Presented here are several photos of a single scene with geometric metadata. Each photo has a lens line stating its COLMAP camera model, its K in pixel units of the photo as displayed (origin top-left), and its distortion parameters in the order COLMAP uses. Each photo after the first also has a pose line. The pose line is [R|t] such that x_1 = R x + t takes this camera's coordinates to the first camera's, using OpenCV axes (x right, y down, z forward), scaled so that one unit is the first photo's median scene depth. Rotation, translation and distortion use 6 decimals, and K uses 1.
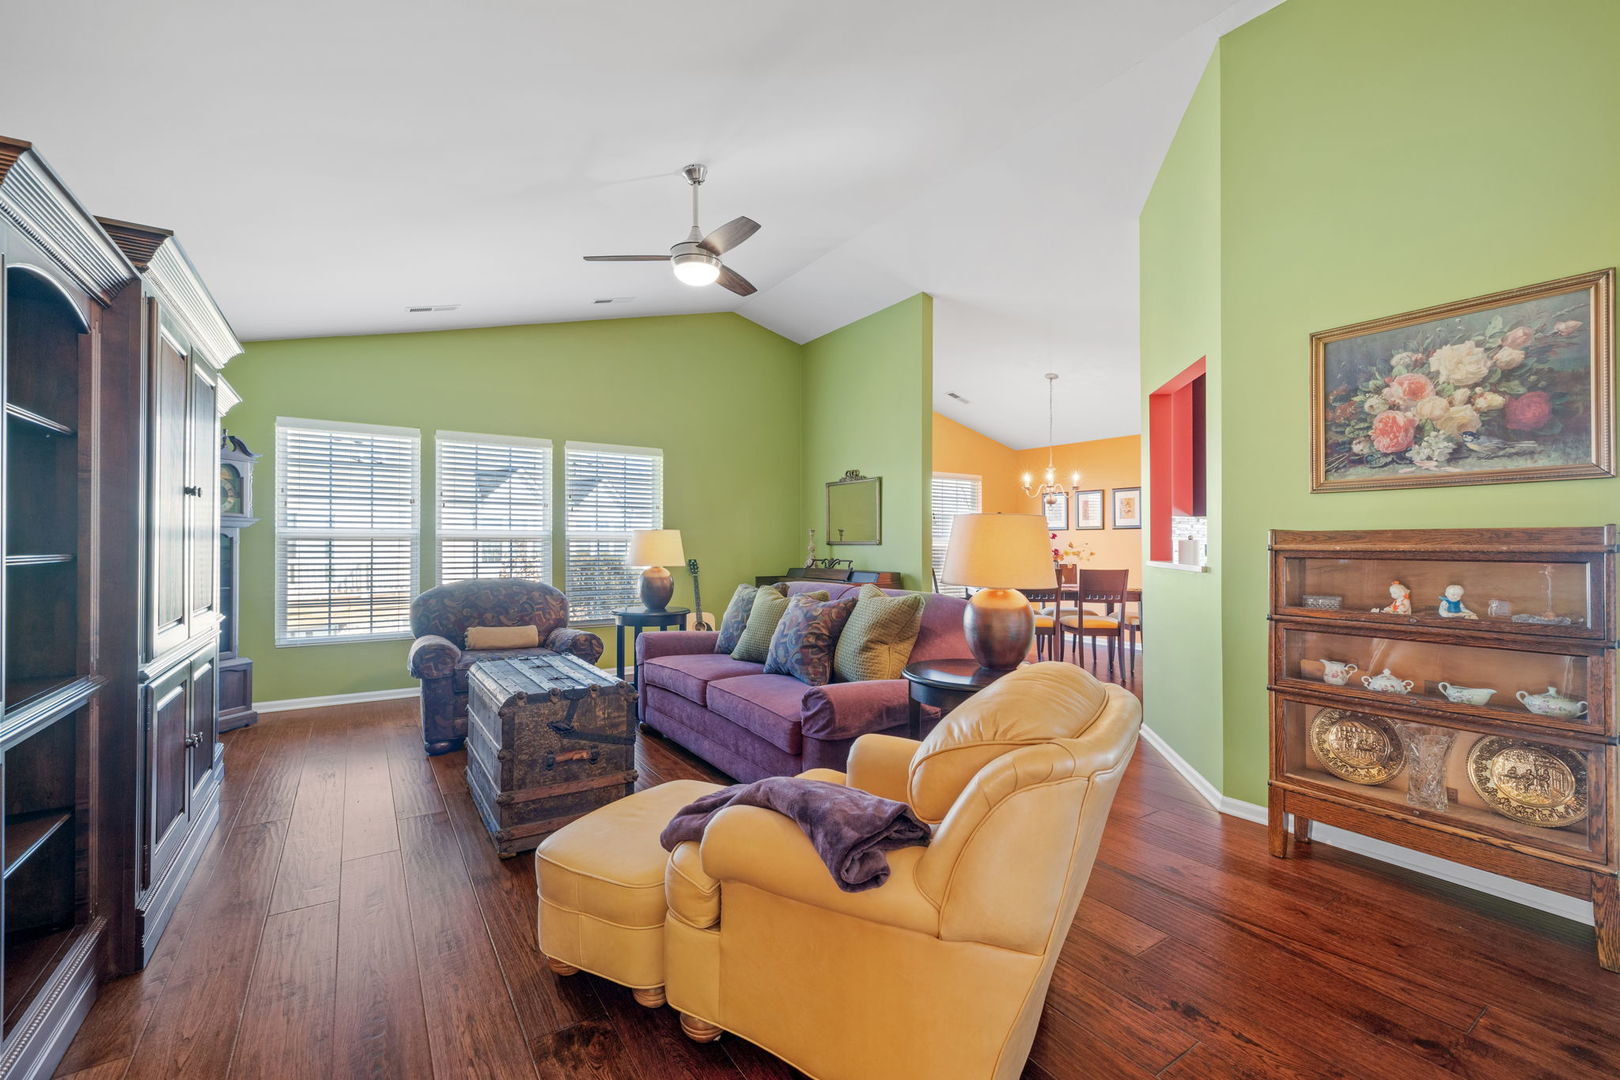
lens RADIAL K [[679.4, 0, 810.0], [0, 679.4, 542.1], [0, 0, 1]] dist [0.001767, 0.000229]
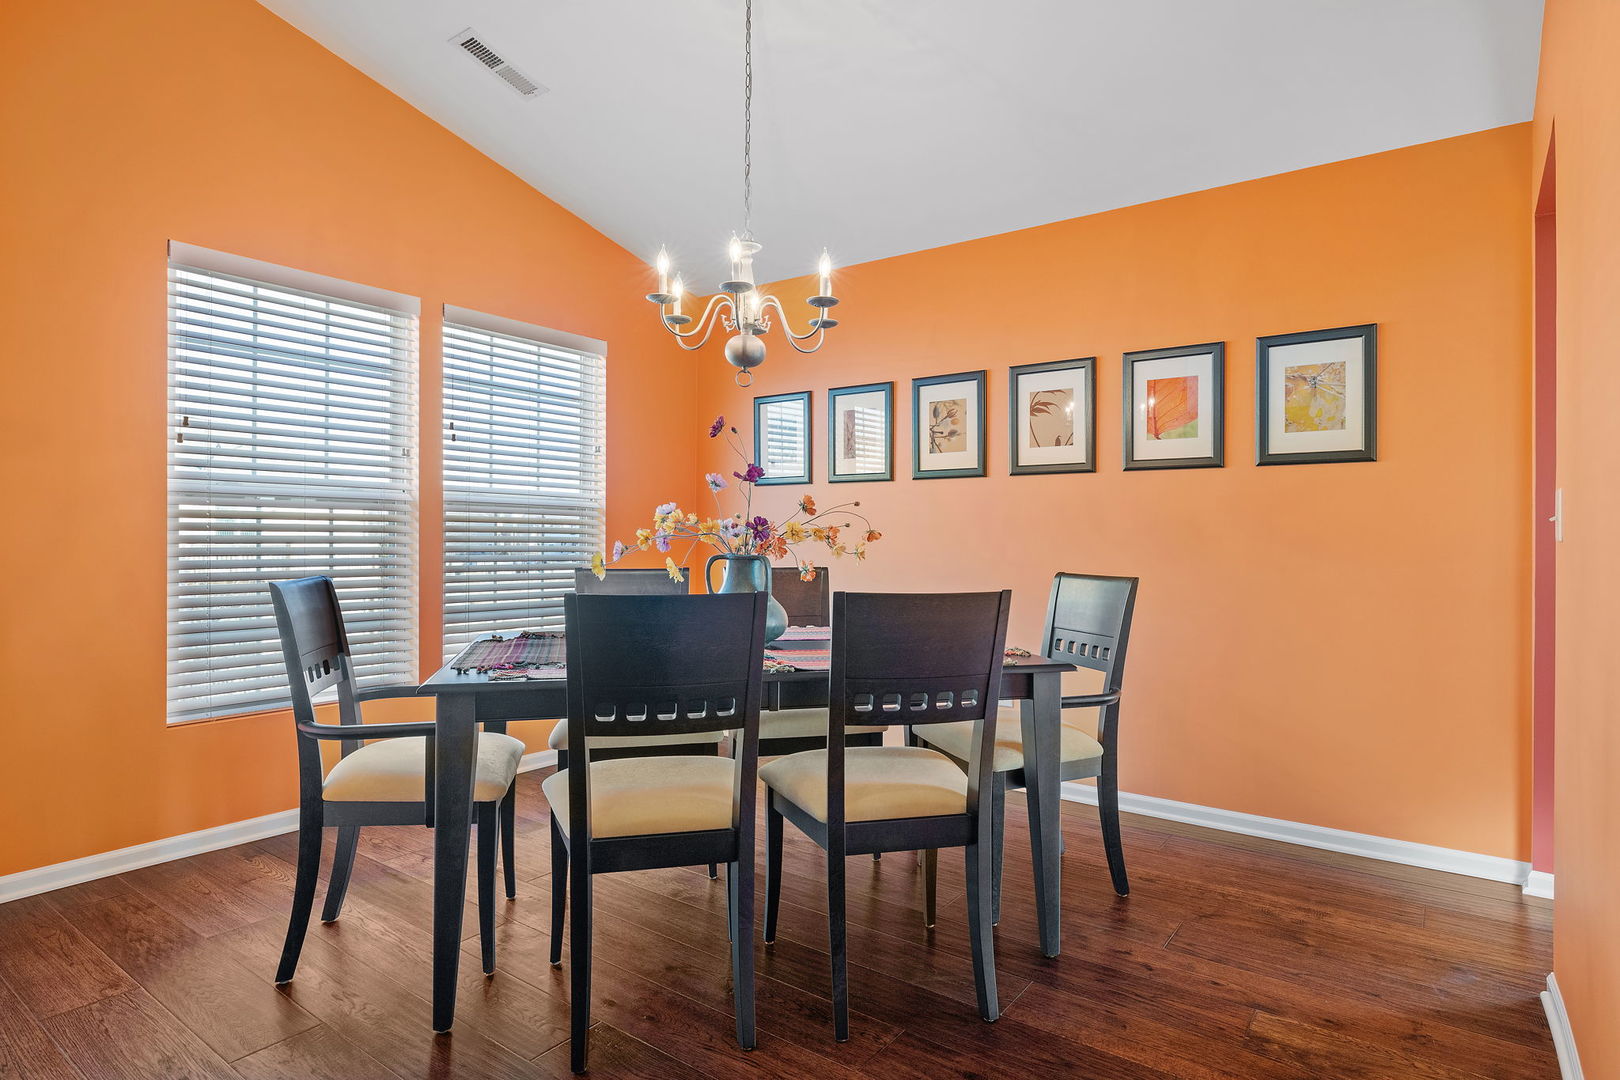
lens RADIAL K [[875.3, 0, 807.2], [0, 875.3, 543.5], [0, 0, 1]] dist [0.000551, 0.000026]
pose [[0.941059, 0.006330, 0.338183, 0.242823], [-0.008443, 0.999953, 0.004776, 0.018808], [-0.338137, -0.007349, 0.941068, 0.610946]]
